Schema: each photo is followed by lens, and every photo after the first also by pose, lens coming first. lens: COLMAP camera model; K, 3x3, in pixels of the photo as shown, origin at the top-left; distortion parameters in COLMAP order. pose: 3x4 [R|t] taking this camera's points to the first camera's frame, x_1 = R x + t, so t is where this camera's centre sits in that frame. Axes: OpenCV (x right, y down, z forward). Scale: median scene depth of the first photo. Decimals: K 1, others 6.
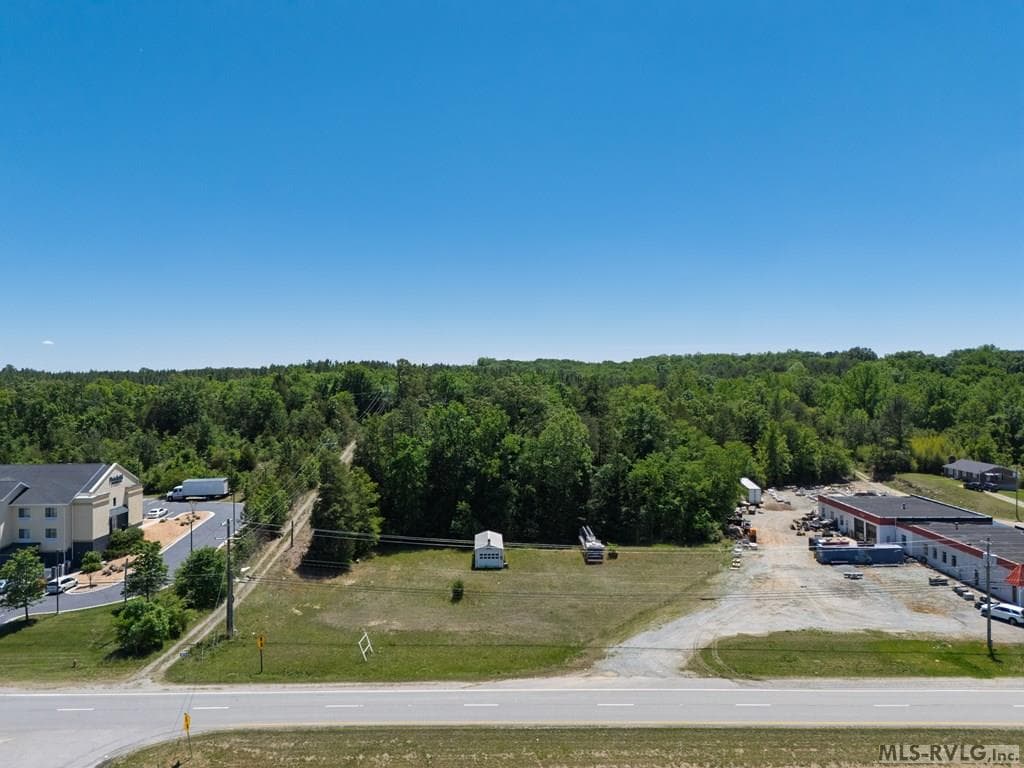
lens RADIAL K [[755.3, 0, 510.1], [0, 755.3, 380.1], [0, 0, 1]] dist [0.066715, -0.062133]
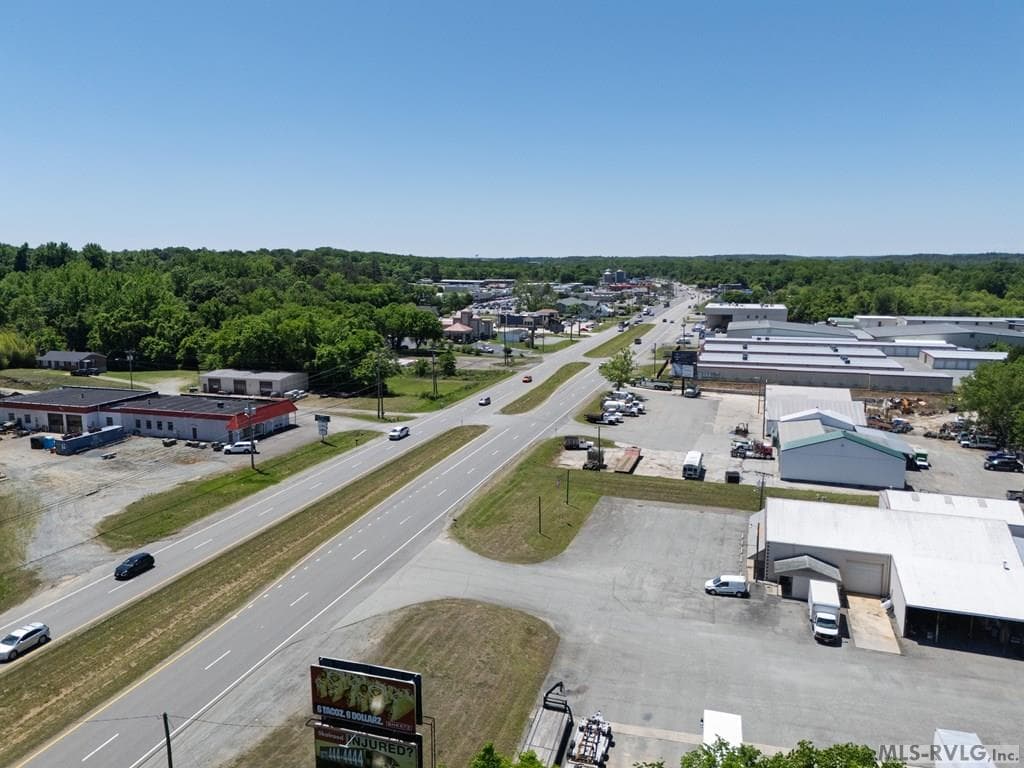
lens RADIAL K [[750.9, 0, 510.1], [0, 750.9, 380.8], [0, 0, 1]] dist [0.066696, -0.060986]
pose [[0.295426, -0.142396, 0.944694, -0.413833], [-0.001658, 0.988752, 0.149556, -0.032298], [-0.955364, -0.045749, 0.291867, 0.062502]]
